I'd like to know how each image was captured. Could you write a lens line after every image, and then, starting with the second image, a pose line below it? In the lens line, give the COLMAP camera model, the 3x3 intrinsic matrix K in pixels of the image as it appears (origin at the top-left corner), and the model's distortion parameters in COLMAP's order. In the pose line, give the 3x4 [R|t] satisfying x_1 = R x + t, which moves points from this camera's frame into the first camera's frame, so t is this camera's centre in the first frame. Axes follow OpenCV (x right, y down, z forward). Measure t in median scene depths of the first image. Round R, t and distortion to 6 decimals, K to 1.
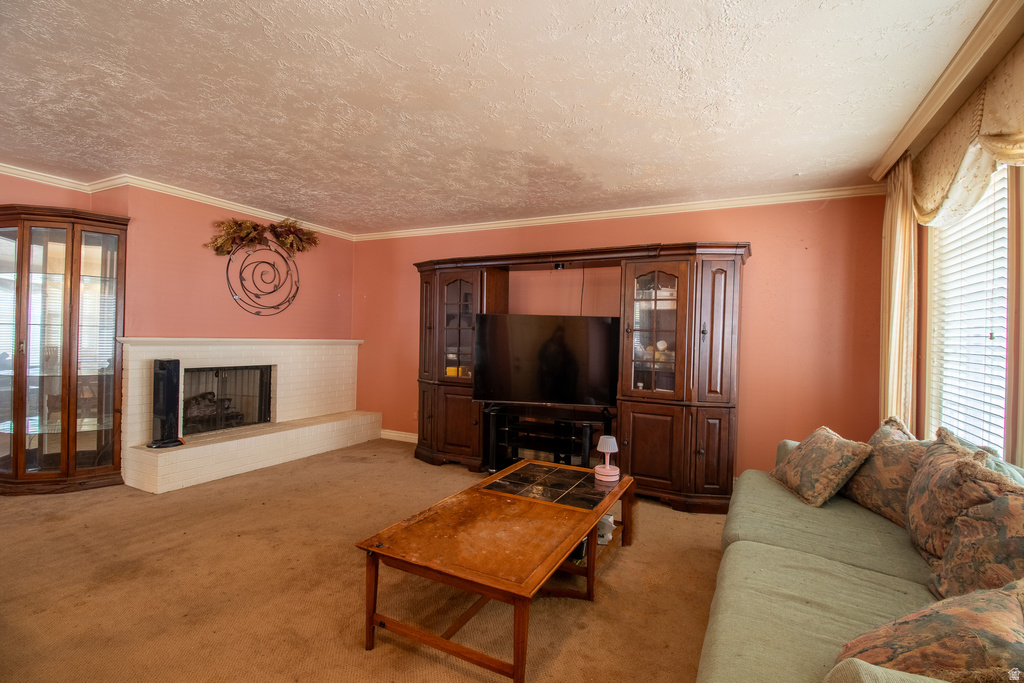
lens RADIAL K [[474.1, 0, 518.5], [0, 474.1, 338.9], [0, 0, 1]] dist [-0.003611, -0.011064]
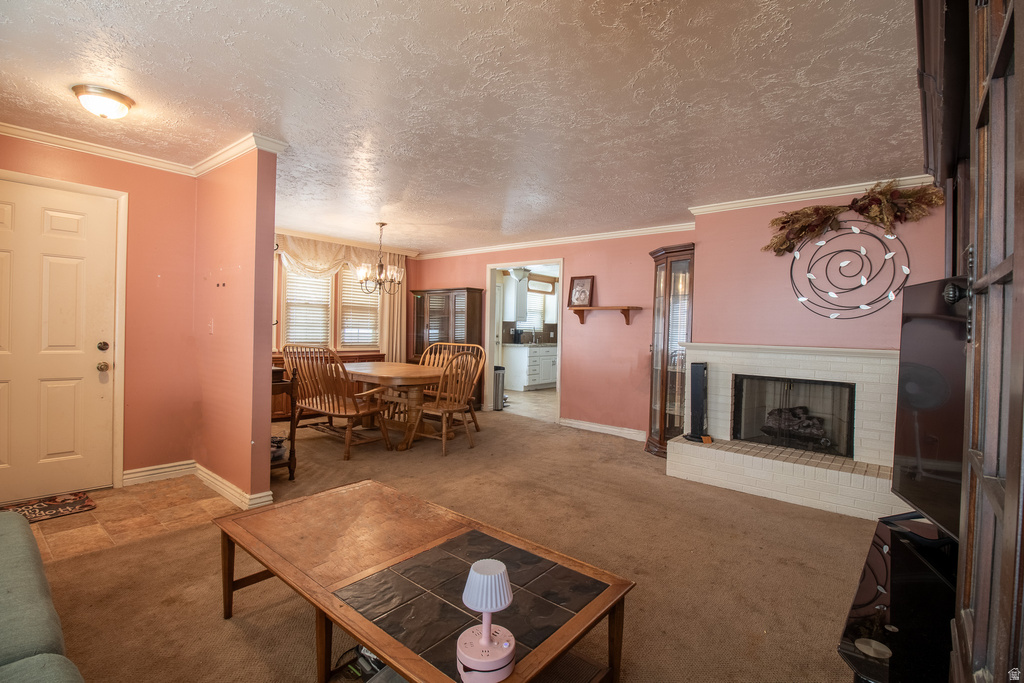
lens RADIAL K [[474.1, 0, 514.3], [0, 474.1, 338.0], [0, 0, 1]] dist [-0.003611, -0.011064]
pose [[-0.233242, -0.012825, -0.972334, 0.388864], [-0.036598, 0.999320, -0.004402, 0.006227], [0.971730, 0.034558, -0.233553, 0.736635]]
